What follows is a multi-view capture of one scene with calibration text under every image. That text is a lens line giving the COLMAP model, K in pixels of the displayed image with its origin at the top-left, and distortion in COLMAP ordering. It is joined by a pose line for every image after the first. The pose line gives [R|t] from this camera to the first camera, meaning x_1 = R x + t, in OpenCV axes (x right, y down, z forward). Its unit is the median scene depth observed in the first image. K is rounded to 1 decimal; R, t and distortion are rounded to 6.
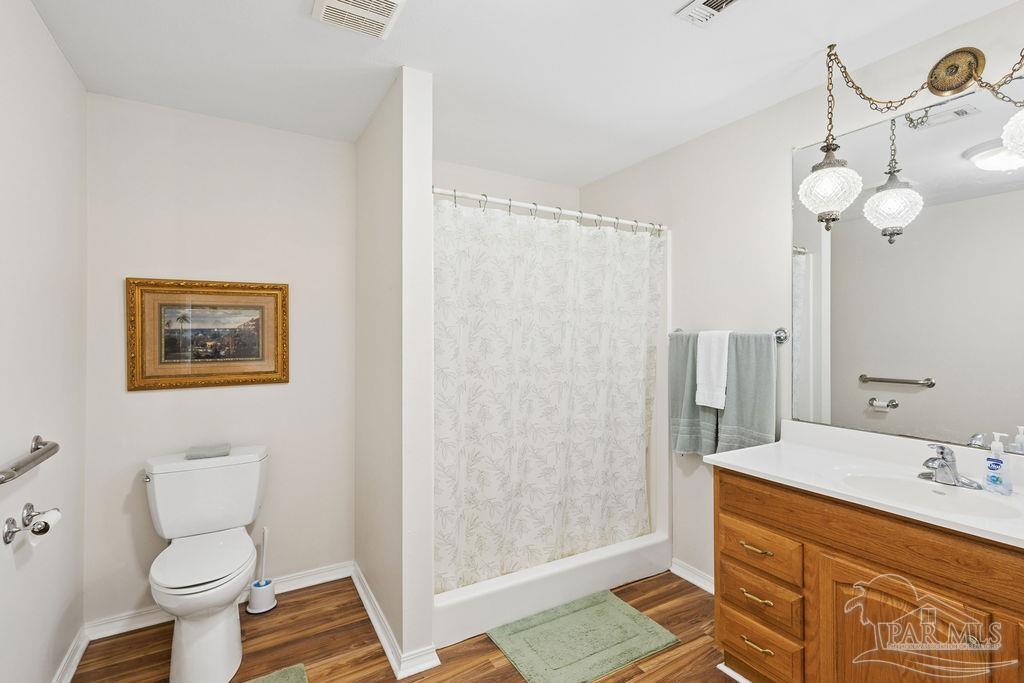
lens RADIAL K [[476.1, 0, 511.7], [0, 476.1, 336.9], [0, 0, 1]] dist [-0.003241, 0.000105]
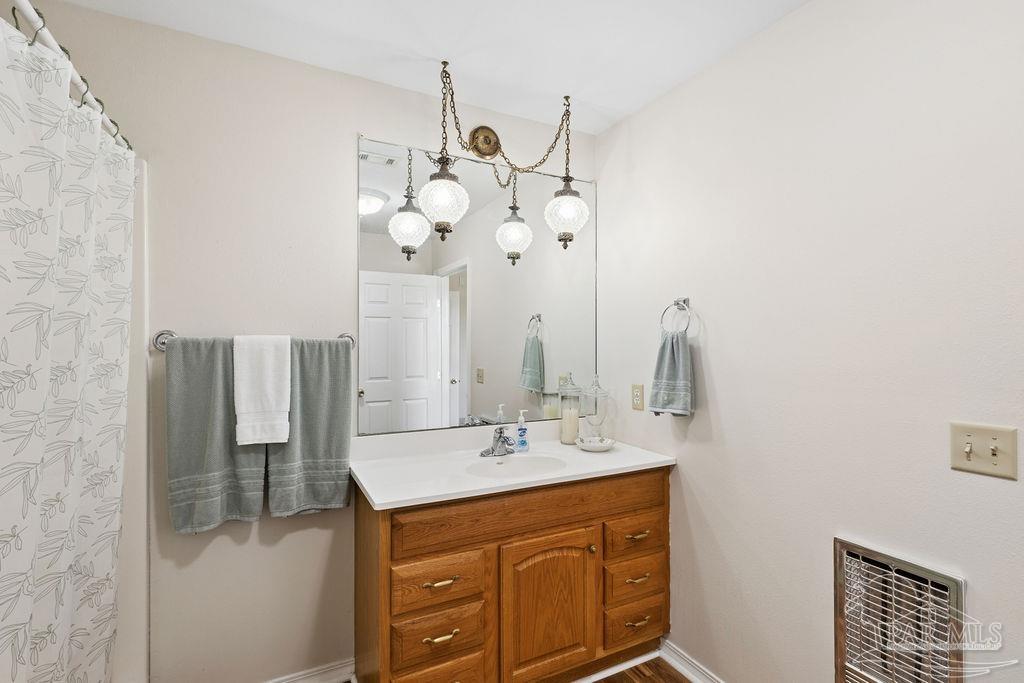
lens RADIAL K [[476.1, 0, 511.3], [0, 476.1, 346.7], [0, 0, 1]] dist [-0.003241, 0.000105]
pose [[0.060773, -0.003454, 0.998146, -0.347458], [0.004155, 0.999986, 0.003208, 0.004438], [-0.998143, 0.003952, 0.060787, 0.781253]]
